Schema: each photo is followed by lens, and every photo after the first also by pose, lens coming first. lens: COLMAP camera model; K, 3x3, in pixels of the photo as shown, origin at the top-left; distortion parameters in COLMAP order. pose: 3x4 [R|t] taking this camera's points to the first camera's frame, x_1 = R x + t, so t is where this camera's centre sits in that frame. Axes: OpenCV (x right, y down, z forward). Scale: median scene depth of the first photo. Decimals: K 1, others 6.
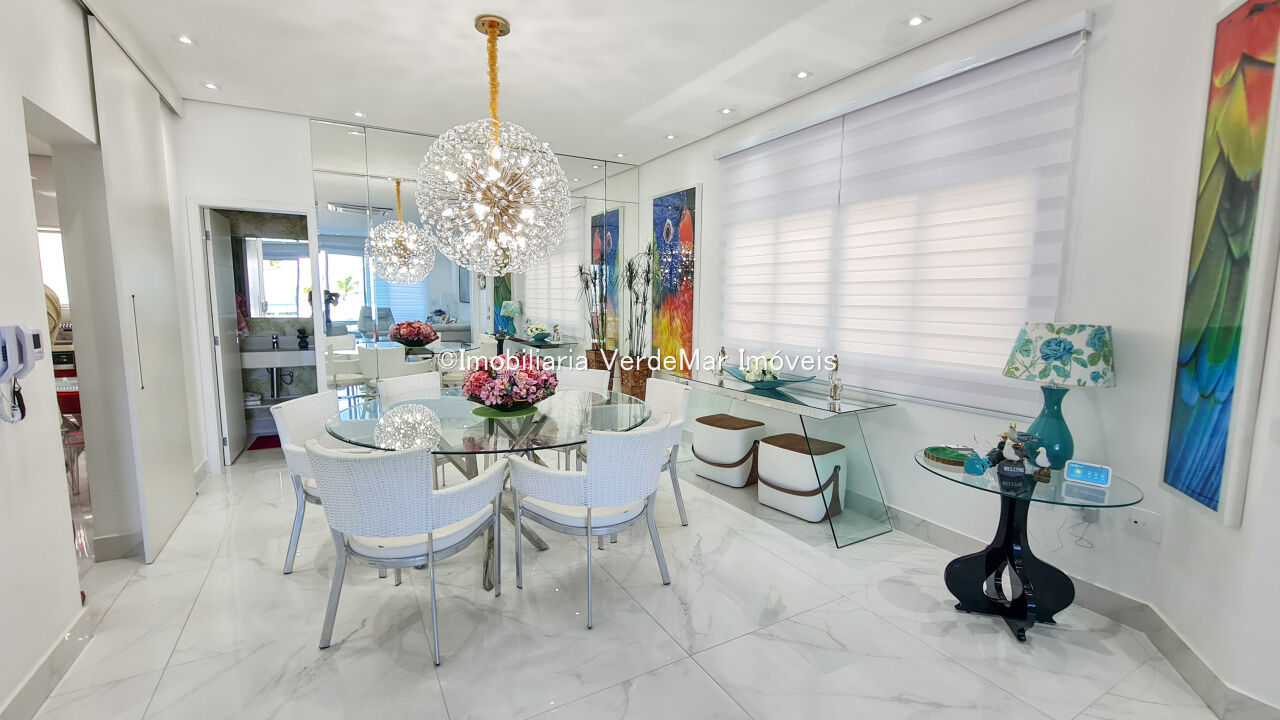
lens RADIAL K [[525.7, 0, 633.7], [0, 525.7, 359.9], [0, 0, 1]] dist [0.001606, -0.000166]
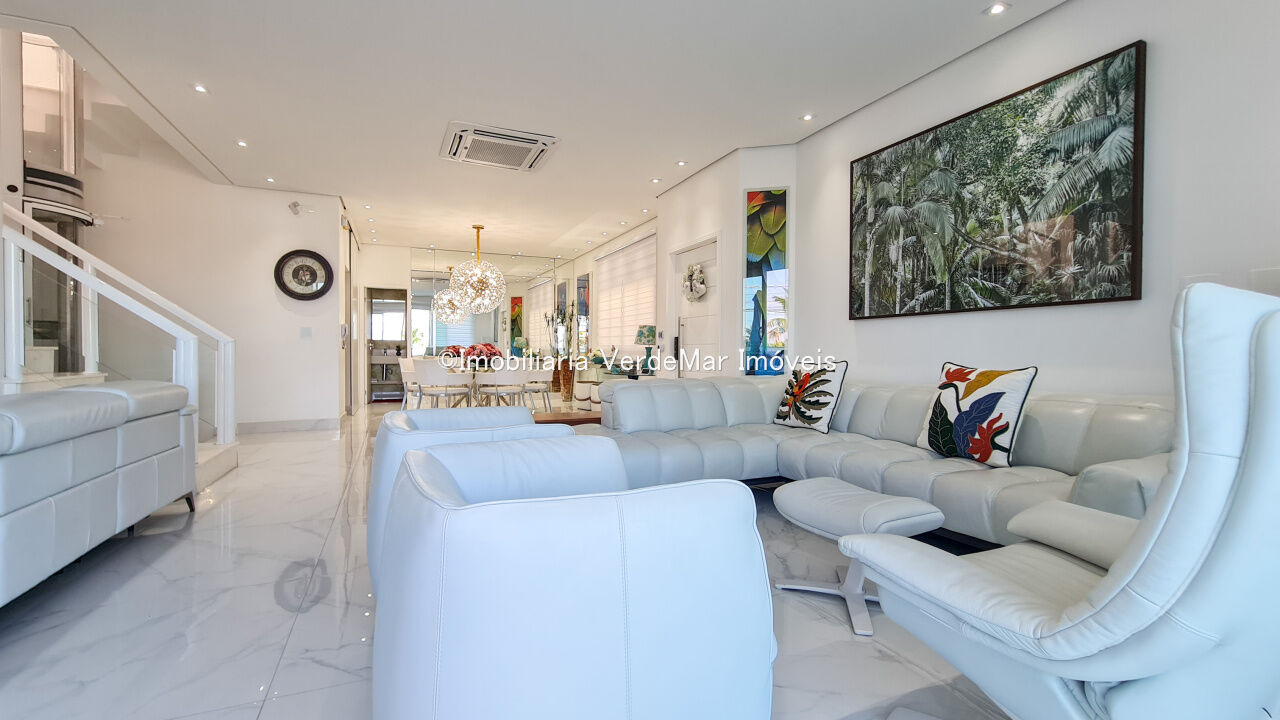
lens RADIAL K [[548.1, 0, 645.9], [0, 548.1, 364.1], [0, 0, 1]] dist [-0.000683, 0.000372]
pose [[0.995701, 0.000631, -0.092625, 0.711458], [-0.009701, 0.995188, -0.097506, 0.301784], [0.092117, 0.097985, 0.990915, -1.395619]]
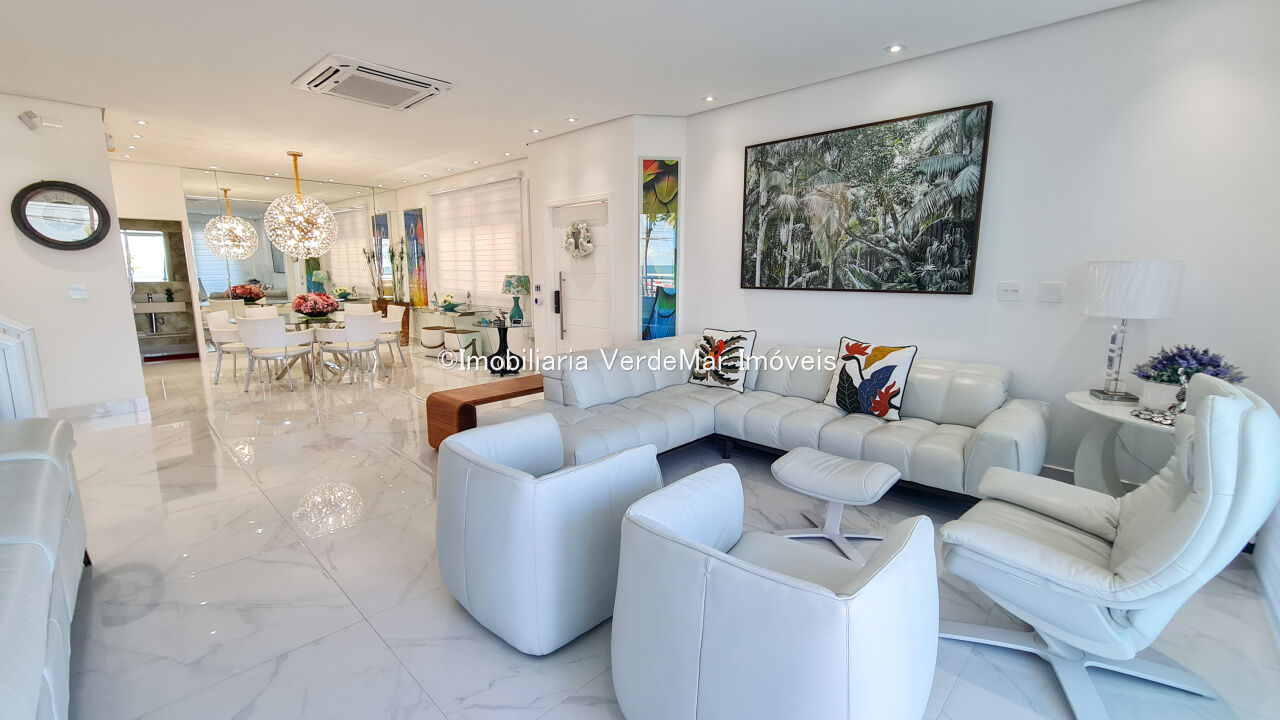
lens RADIAL K [[530.4, 0, 633.3], [0, 530.4, 361.7], [0, 0, 1]] dist [0.001146, -0.000199]
pose [[0.959388, -0.053843, 0.276905, 0.384537], [0.038020, 0.997339, 0.062203, 0.172932], [-0.279517, -0.049149, 0.958882, -1.410128]]
